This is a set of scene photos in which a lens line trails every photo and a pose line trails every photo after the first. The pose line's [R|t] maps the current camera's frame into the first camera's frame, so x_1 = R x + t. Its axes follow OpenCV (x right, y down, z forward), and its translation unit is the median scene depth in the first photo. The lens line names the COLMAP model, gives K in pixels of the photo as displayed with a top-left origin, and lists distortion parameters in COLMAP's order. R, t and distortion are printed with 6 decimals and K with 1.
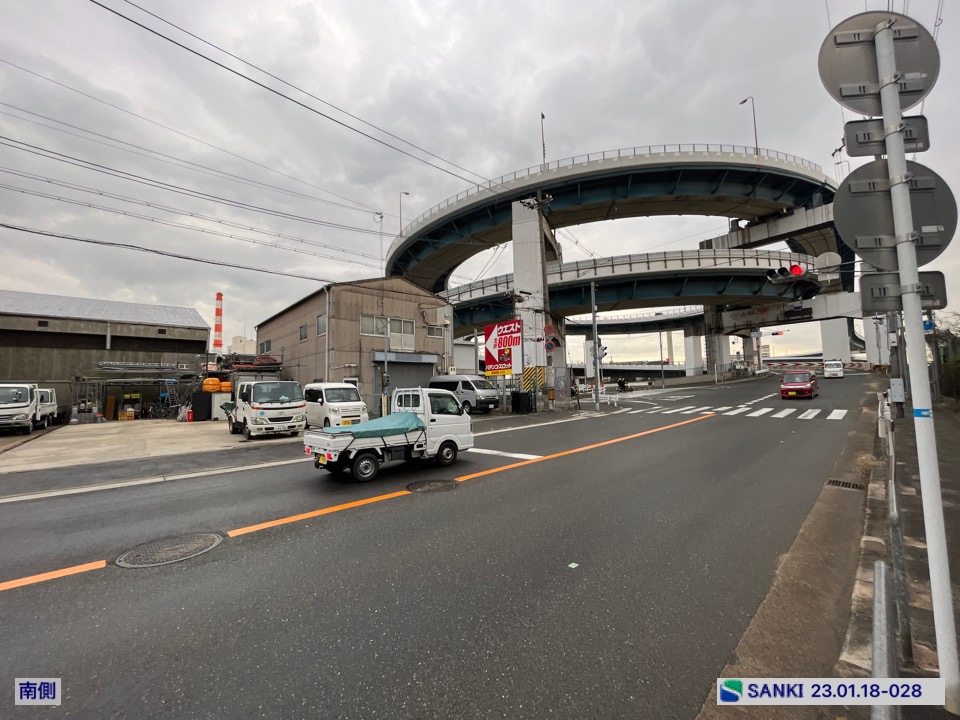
lens RADIAL K [[385.7, 0, 478.1], [0, 385.7, 363.1], [0, 0, 1]] dist [-0.004253, 0.000492]
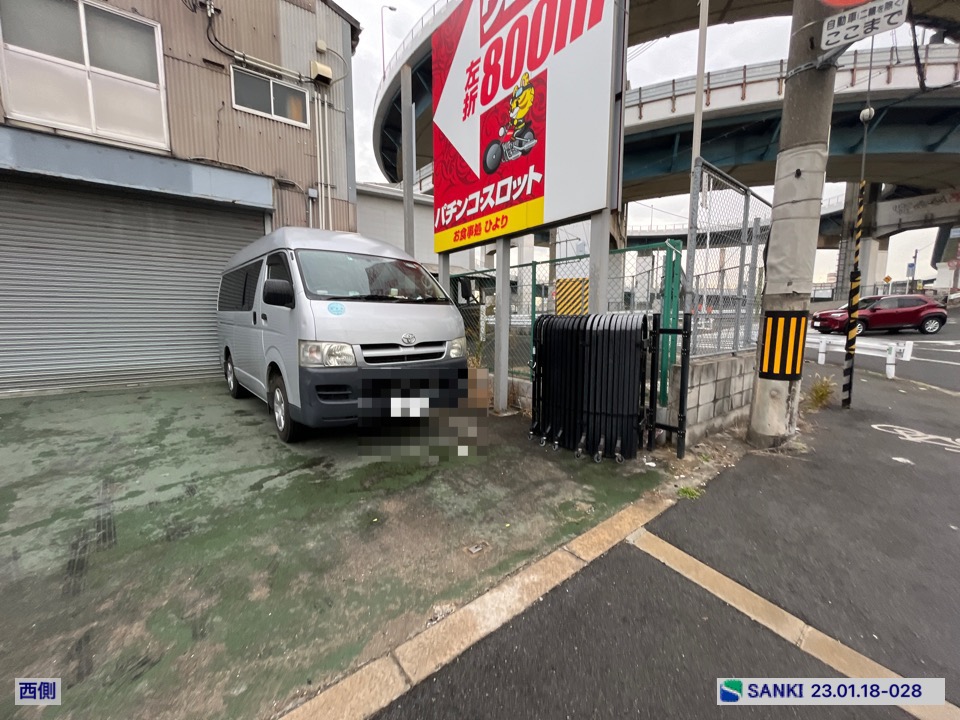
lens RADIAL K [[385.7, 0, 479.0], [0, 385.7, 361.9], [0, 0, 1]] dist [-0.004253, 0.000492]
pose [[0.997069, 0.031917, -0.069535, 0.066013], [-0.018287, 0.981906, 0.188484, 0.053750], [0.074293, -0.186660, 0.979611, 0.736230]]
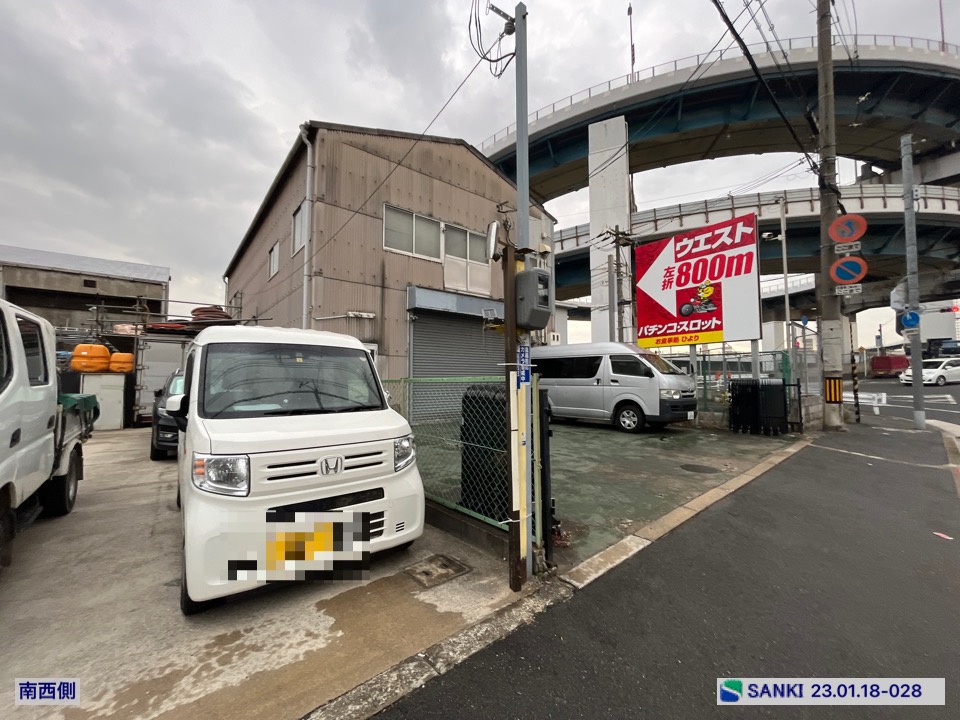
lens RADIAL K [[385.7, 0, 478.5], [0, 385.7, 362.0], [0, 0, 1]] dist [-0.004253, 0.000492]
pose [[0.998661, 0.015185, -0.049446, -0.154000], [-0.014244, 0.999712, 0.019338, 0.042979], [0.049725, -0.018608, 0.998590, 0.500891]]
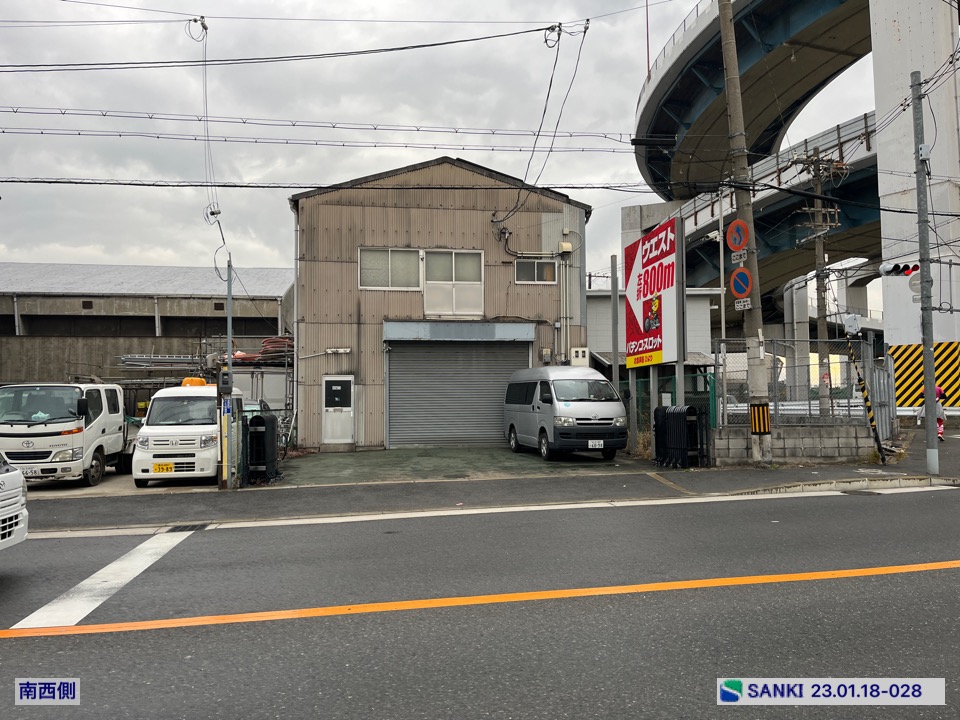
lens RADIAL K [[723.4, 0, 468.9], [0, 723.4, 366.4], [0, 0, 1]] dist [0.064400, -0.076093]
pose [[0.836291, -0.013618, -0.548117, 0.296741], [0.029142, 0.999382, 0.019633, 0.010932], [0.547512, -0.032392, 0.836171, 0.261090]]
